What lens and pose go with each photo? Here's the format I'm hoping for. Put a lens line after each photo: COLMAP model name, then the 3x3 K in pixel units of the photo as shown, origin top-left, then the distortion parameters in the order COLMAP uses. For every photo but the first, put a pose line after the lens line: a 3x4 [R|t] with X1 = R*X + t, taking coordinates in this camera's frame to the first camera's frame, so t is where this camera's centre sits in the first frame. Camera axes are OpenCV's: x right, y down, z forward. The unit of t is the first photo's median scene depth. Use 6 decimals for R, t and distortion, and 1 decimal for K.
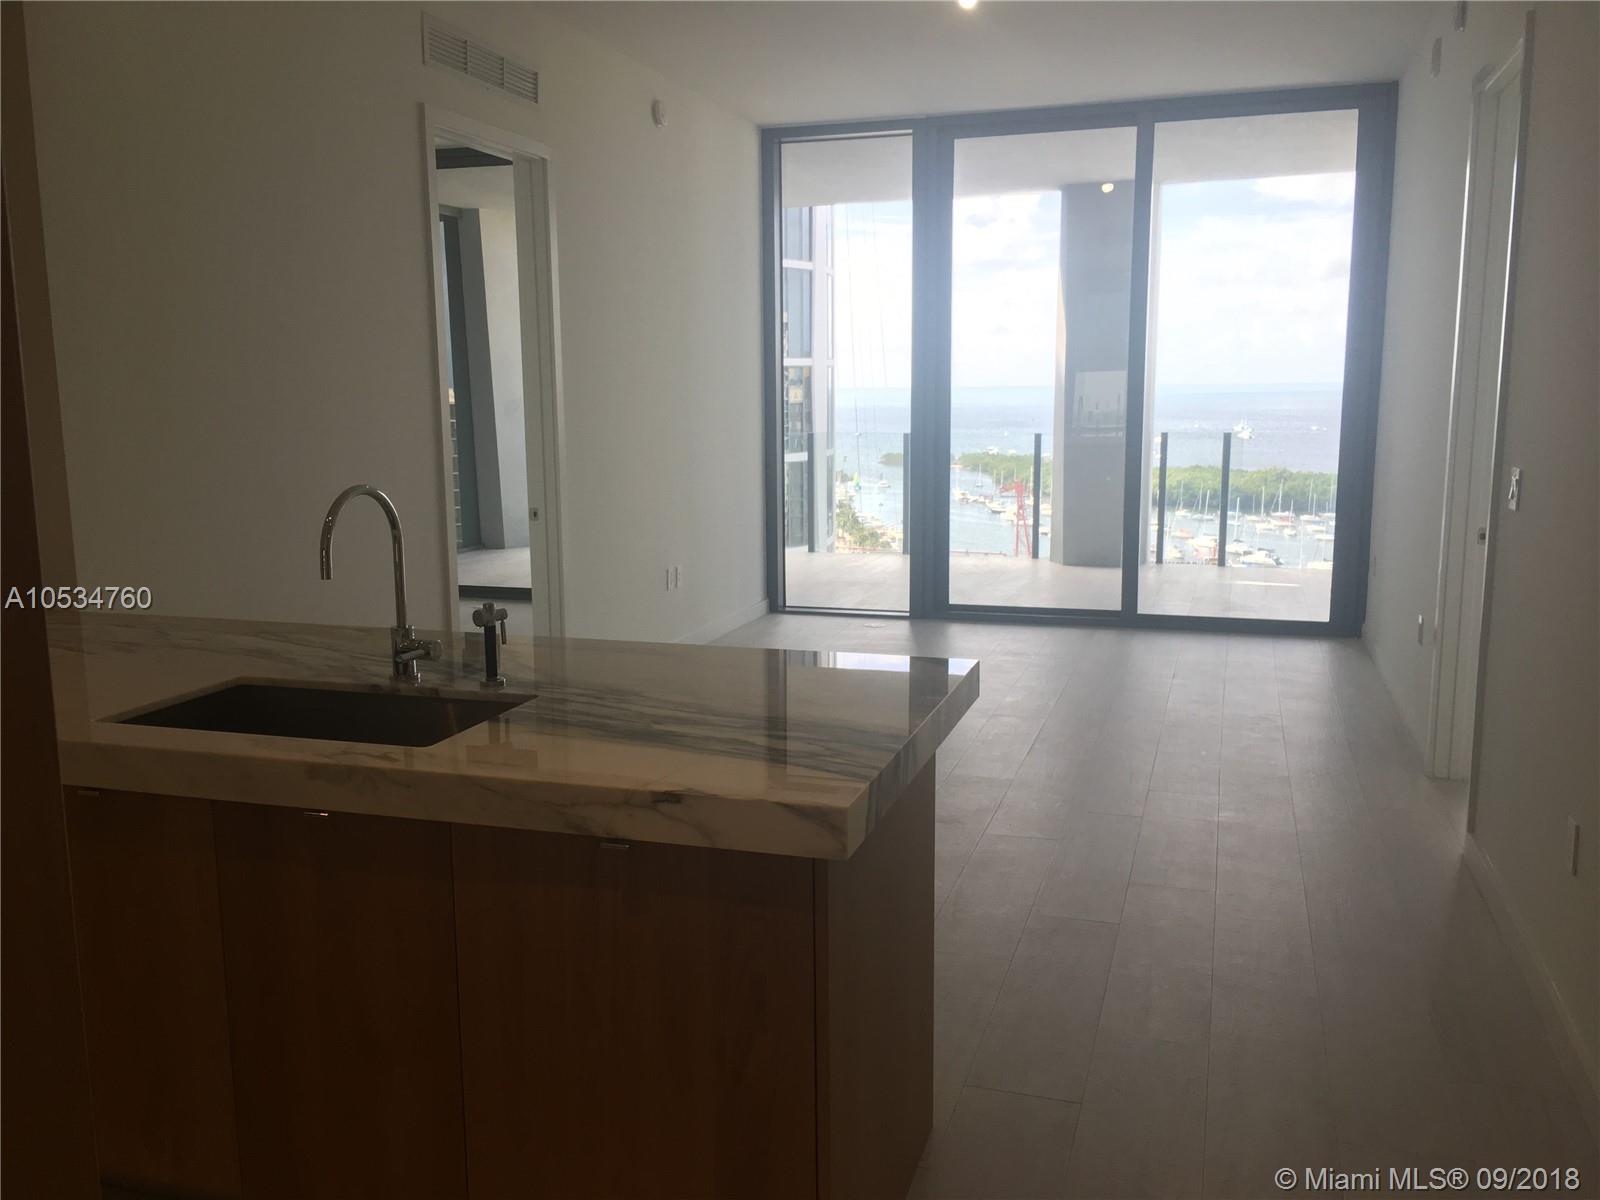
lens RADIAL K [[1372.2, 0, 771.3], [0, 1372.2, 582.4], [0, 0, 1]] dist [0.069263, -0.086086]
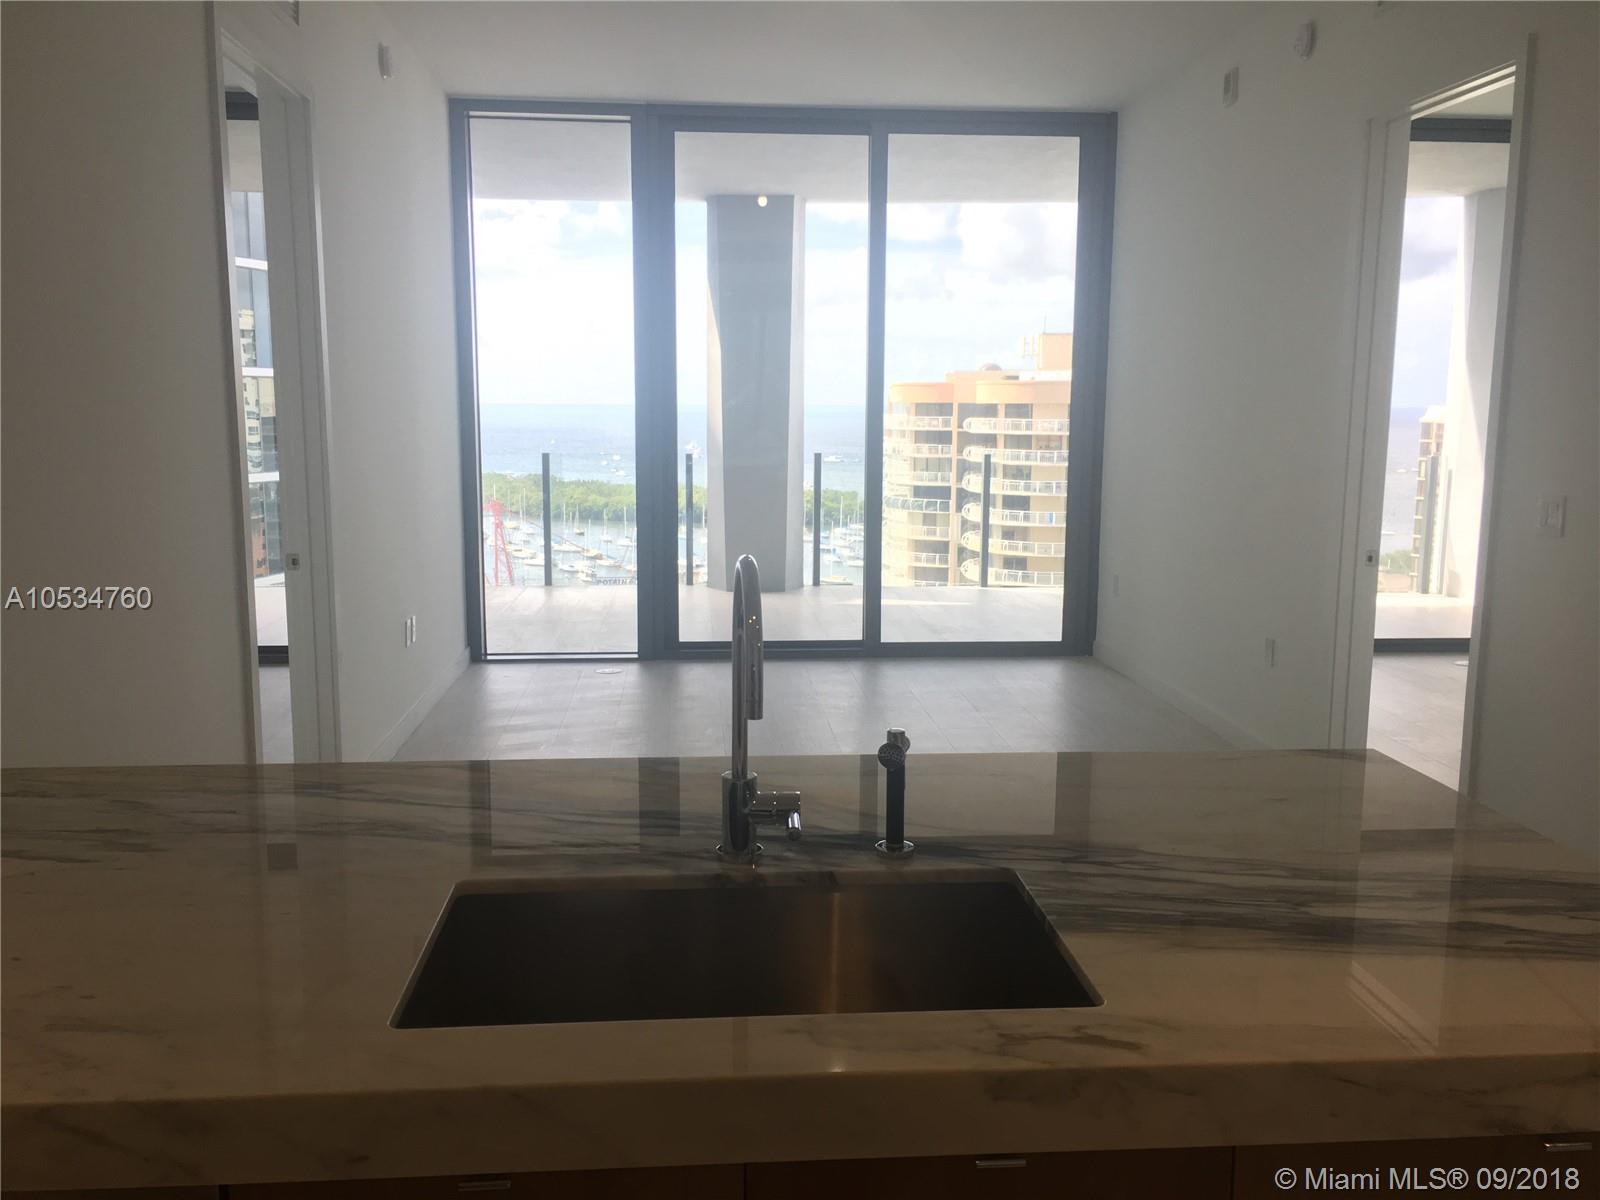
lens RADIAL K [[1372.2, 0, 792.6], [0, 1372.2, 591.7], [0, 0, 1]] dist [0.069263, -0.086086]
pose [[0.919835, -0.039581, 0.390305, -0.487993], [0.041962, 0.999116, 0.002429, -0.052631], [-0.390056, 0.014144, 0.920683, 0.411427]]
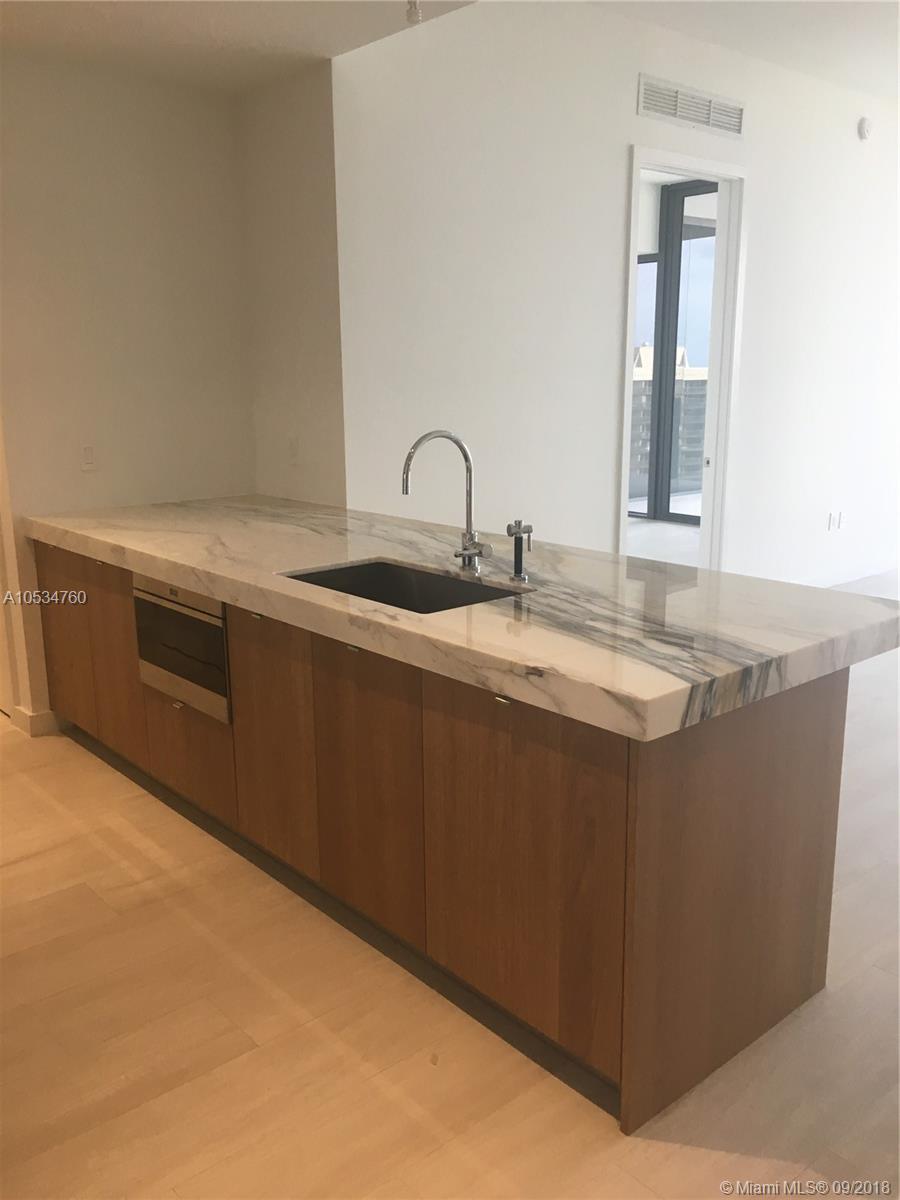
lens RADIAL K [[1029.1, 0, 437.2], [0, 1029.1, 570.9], [0, 0, 1]] dist [0.069263, -0.086086]
pose [[0.857478, 0.102525, -0.504202, 0.242716], [-0.073486, 0.994303, 0.077208, -0.007675], [0.509245, -0.029152, 0.860128, 0.069574]]
